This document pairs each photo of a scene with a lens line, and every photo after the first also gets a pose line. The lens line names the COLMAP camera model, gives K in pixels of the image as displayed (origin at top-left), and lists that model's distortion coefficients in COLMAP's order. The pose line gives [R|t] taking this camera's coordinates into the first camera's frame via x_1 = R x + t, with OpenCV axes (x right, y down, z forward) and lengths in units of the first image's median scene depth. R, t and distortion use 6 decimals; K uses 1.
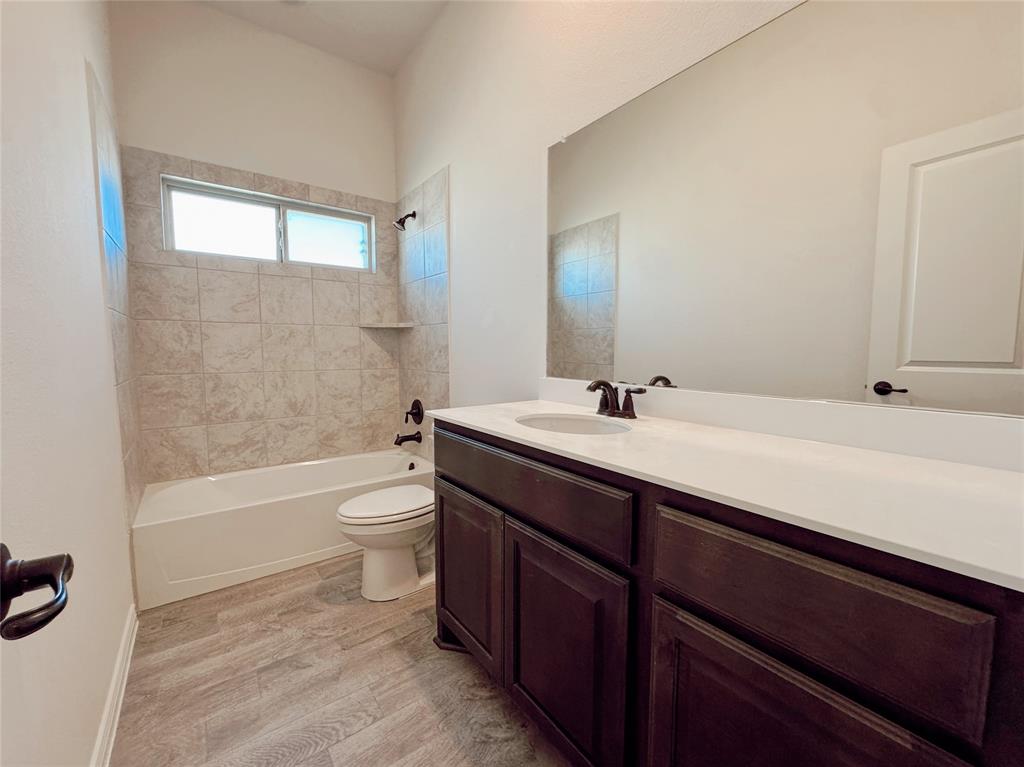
lens RADIAL K [[419.9, 0, 512.0], [0, 419.9, 383.5], [0, 0, 1]] dist [-0.001791, 0.000115]
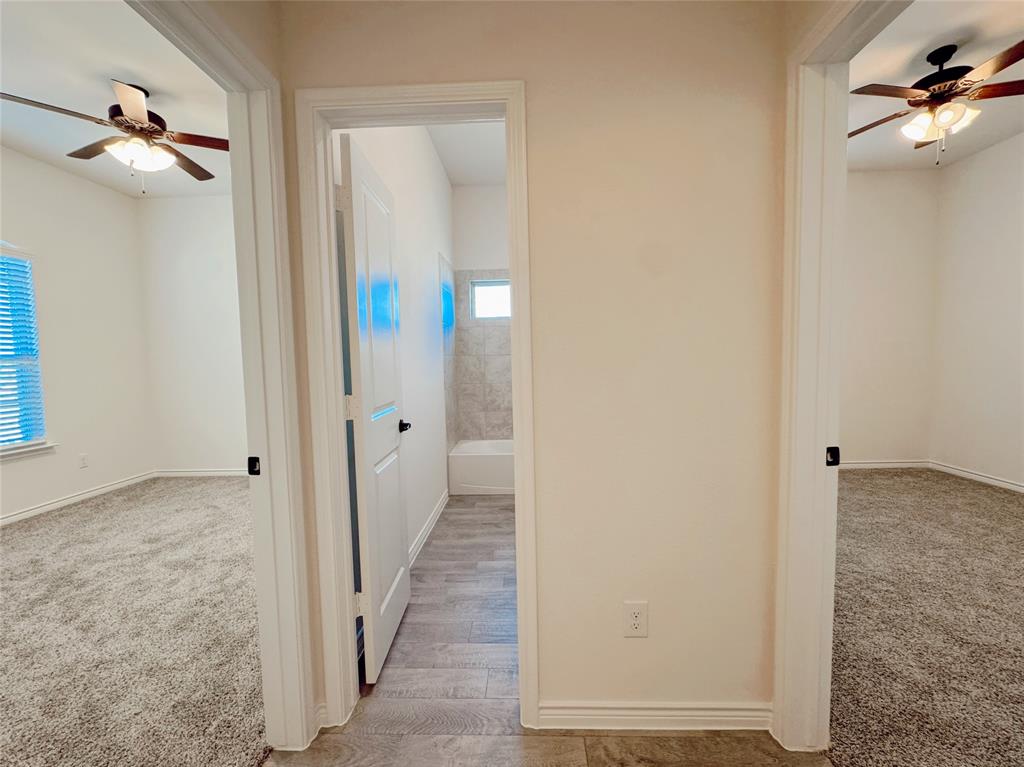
lens RADIAL K [[422.7, 0, 512.0], [0, 422.7, 383.5], [0, 0, 1]] dist [-0.006537, -0.000090]
pose [[0.780664, 0.018114, -0.624688, 0.551884], [-0.028702, 0.999564, -0.006884, -0.016307], [0.624291, 0.023304, 0.780844, -0.398499]]
